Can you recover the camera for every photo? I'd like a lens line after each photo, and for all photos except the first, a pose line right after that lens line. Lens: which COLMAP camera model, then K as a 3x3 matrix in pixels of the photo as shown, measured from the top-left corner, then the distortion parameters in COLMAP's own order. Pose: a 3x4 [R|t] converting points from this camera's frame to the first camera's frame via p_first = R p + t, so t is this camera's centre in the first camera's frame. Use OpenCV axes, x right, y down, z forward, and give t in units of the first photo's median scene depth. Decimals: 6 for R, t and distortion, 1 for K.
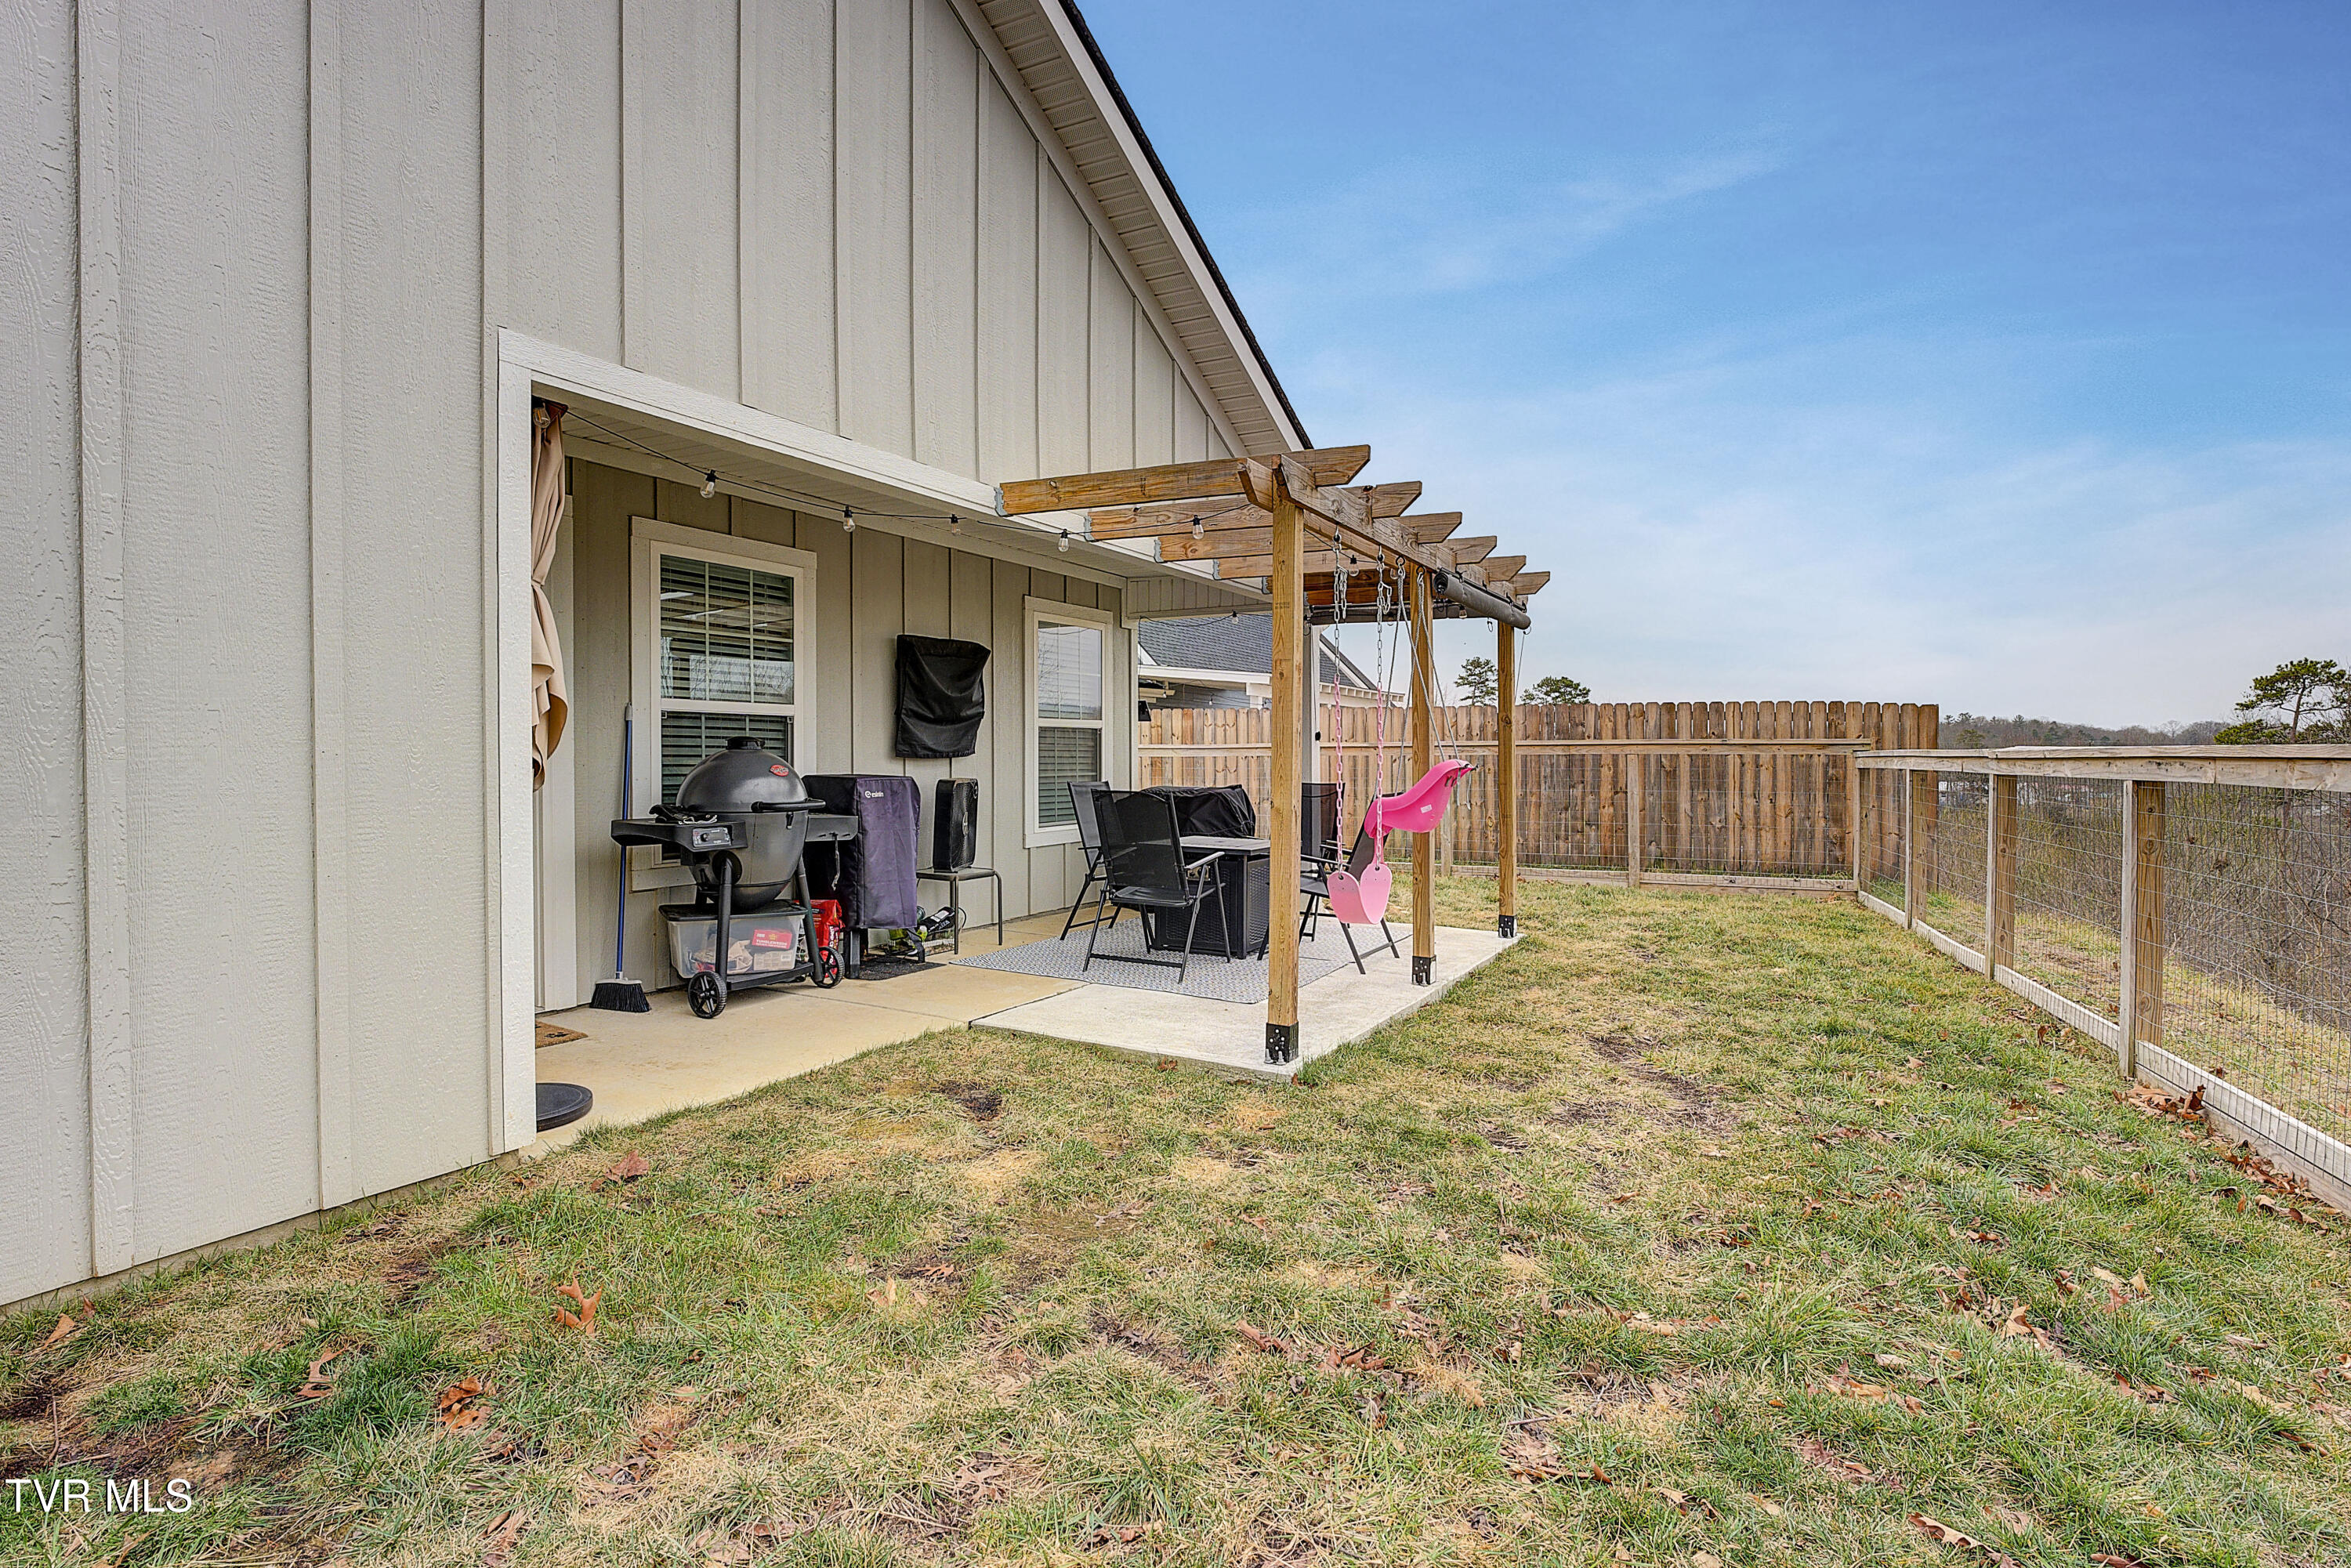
lens RADIAL K [[1162.0, 0, 1173.8], [0, 1162.0, 772.7], [0, 0, 1]] dist [0.002298, 0.000514]
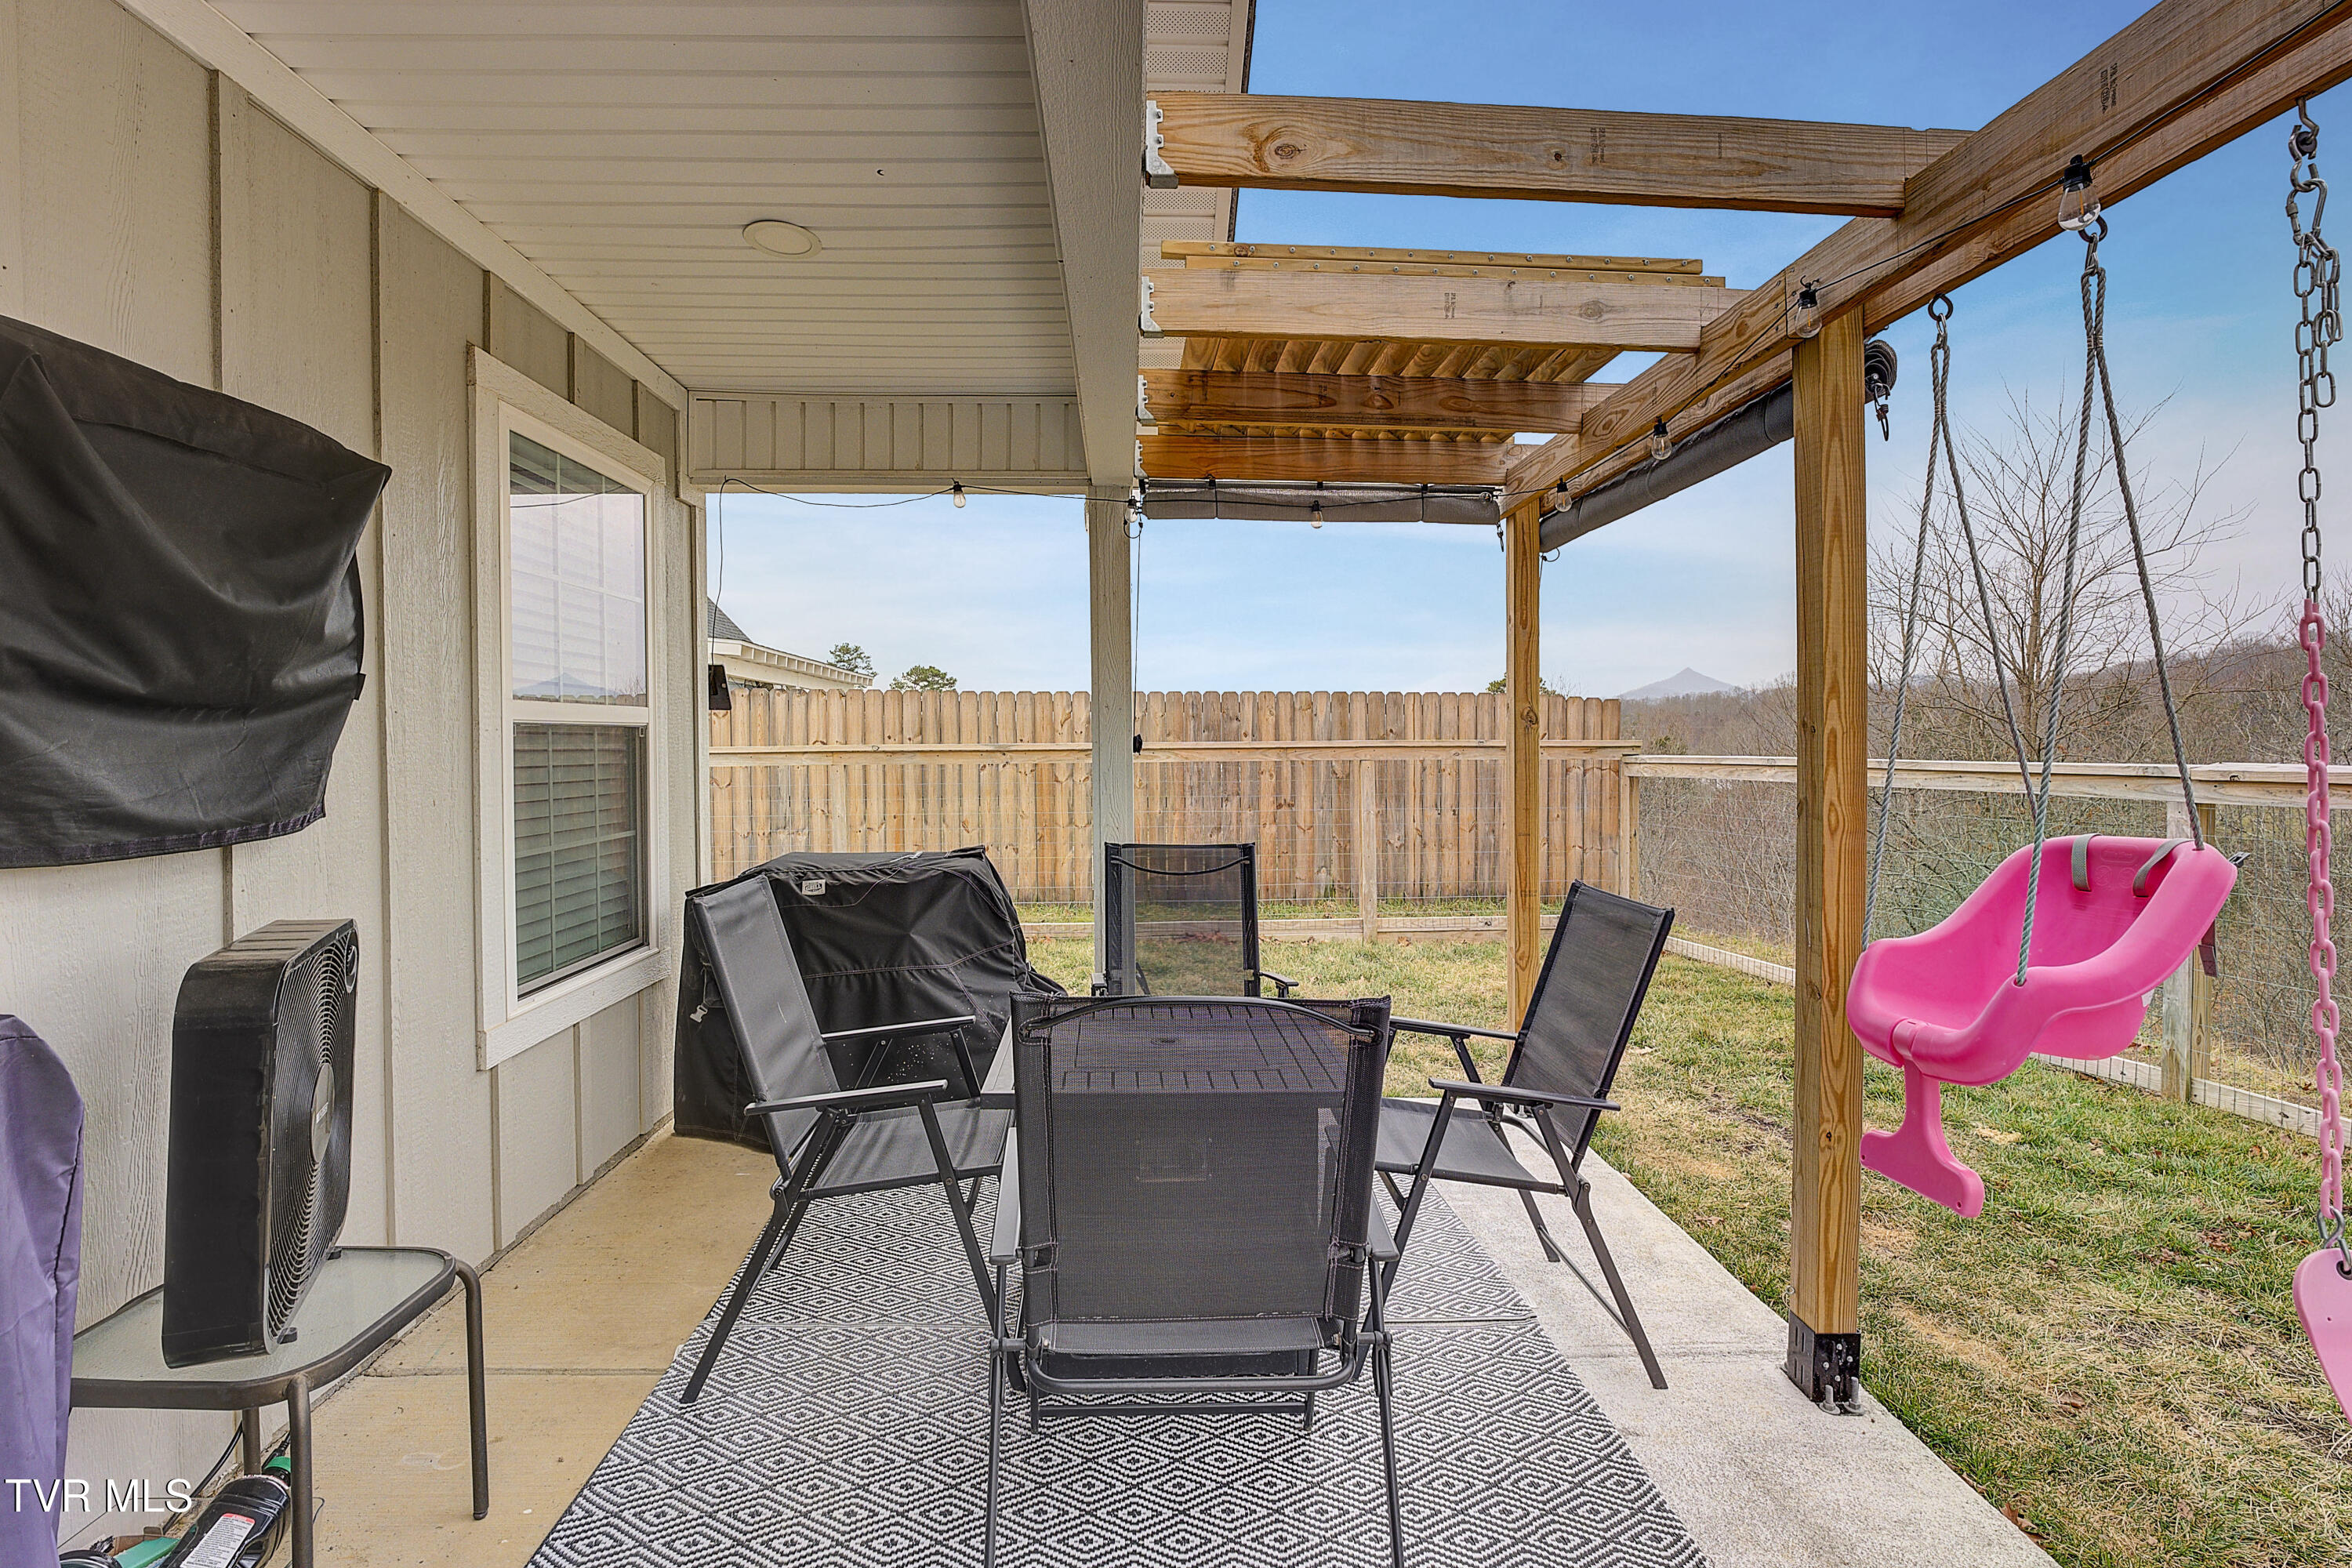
lens RADIAL K [[1162.5, 0, 1174.3], [0, 1162.5, 772.7], [0, 0, 1]] dist [0.002298, 0.000514]
pose [[0.854259, -0.018101, 0.519533, -0.129430], [0.012832, 0.999823, 0.013734, -0.026887], [-0.519690, -0.005066, 0.854340, 0.587492]]
